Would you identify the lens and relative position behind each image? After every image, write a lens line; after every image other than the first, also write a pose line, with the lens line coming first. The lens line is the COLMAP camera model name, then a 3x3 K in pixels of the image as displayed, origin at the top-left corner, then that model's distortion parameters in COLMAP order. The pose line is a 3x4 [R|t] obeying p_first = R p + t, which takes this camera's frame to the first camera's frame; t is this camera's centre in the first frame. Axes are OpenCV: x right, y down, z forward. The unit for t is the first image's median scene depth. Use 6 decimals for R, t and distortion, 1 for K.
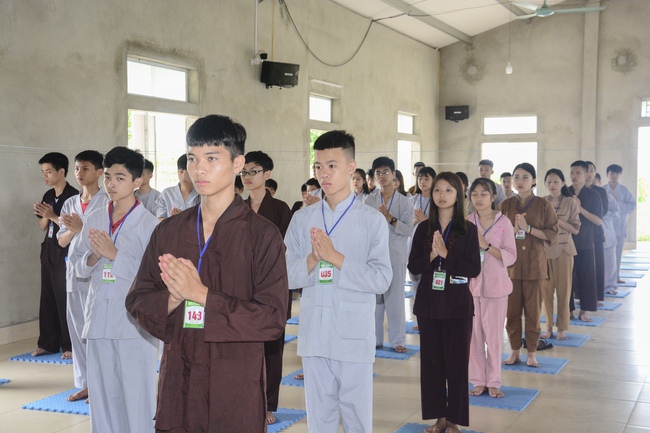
lens RADIAL K [[881.3, 0, 325.0], [0, 881.3, 216.5], [0, 0, 1]] dist [0.092829, 0.409822]
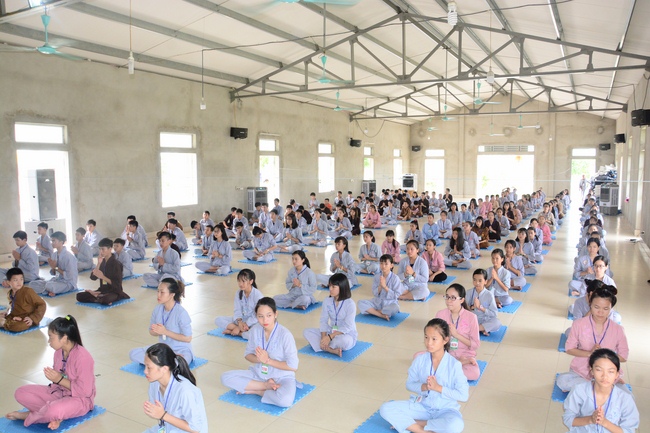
lens RADIAL K [[506.9, 0, 325.0], [0, 506.9, 216.5], [0, 0, 1]] dist [-0.158469, 0.118008]
pose [[0.996747, 0.004800, -0.080452, -0.006924], [-0.000356, 0.998478, 0.055159, 0.008803], [0.080594, -0.054950, 0.995231, -0.615188]]
